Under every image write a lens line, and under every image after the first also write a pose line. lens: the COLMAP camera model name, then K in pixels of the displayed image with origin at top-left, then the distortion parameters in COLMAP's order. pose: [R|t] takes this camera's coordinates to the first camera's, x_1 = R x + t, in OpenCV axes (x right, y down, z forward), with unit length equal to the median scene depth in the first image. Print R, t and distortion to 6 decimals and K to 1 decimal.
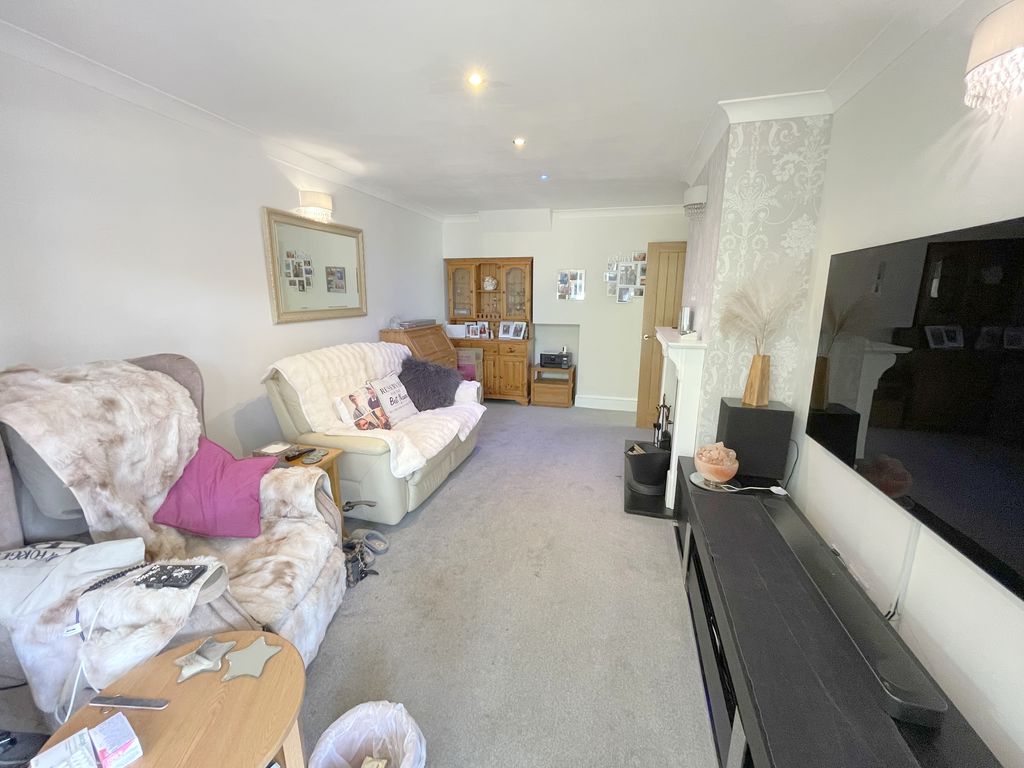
lens RADIAL K [[413.4, 0, 511.3], [0, 413.4, 378.4], [0, 0, 1]] dist [-0.001097, -0.000269]
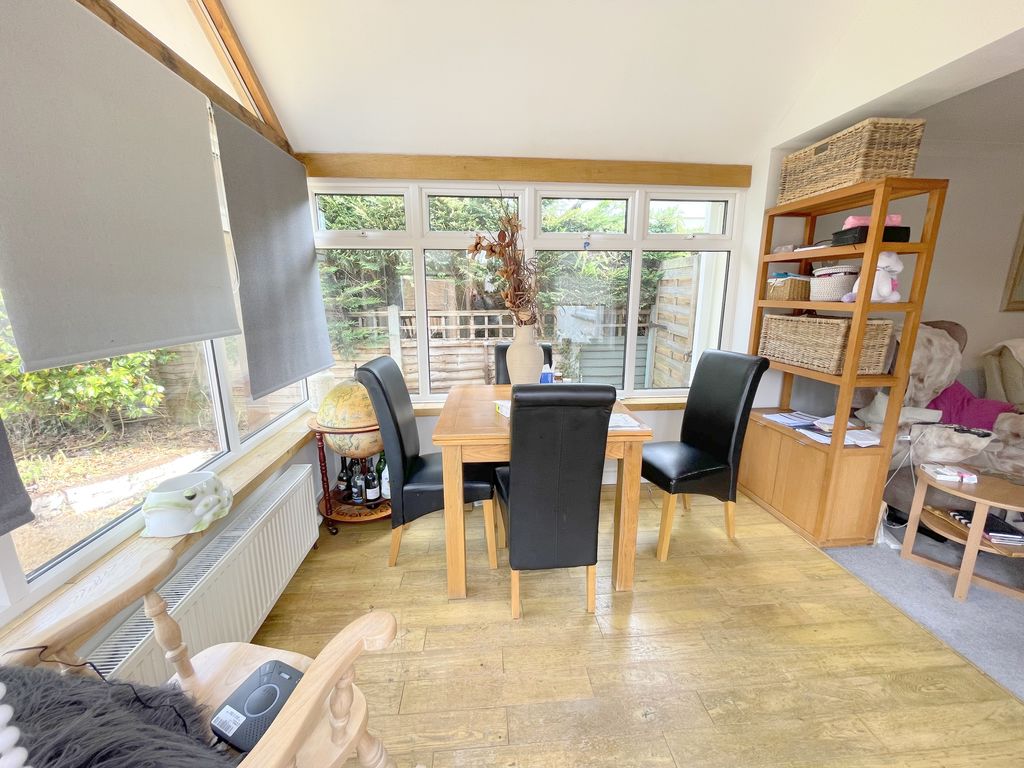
lens RADIAL K [[413.4, 0, 508.5], [0, 413.4, 379.4], [0, 0, 1]] dist [-0.001097, -0.000269]
pose [[0.339502, 0.200991, -0.918880, 0.110999], [-0.193430, 0.970942, 0.140911, 0.299089], [0.920501, 0.129900, 0.368515, -1.261396]]
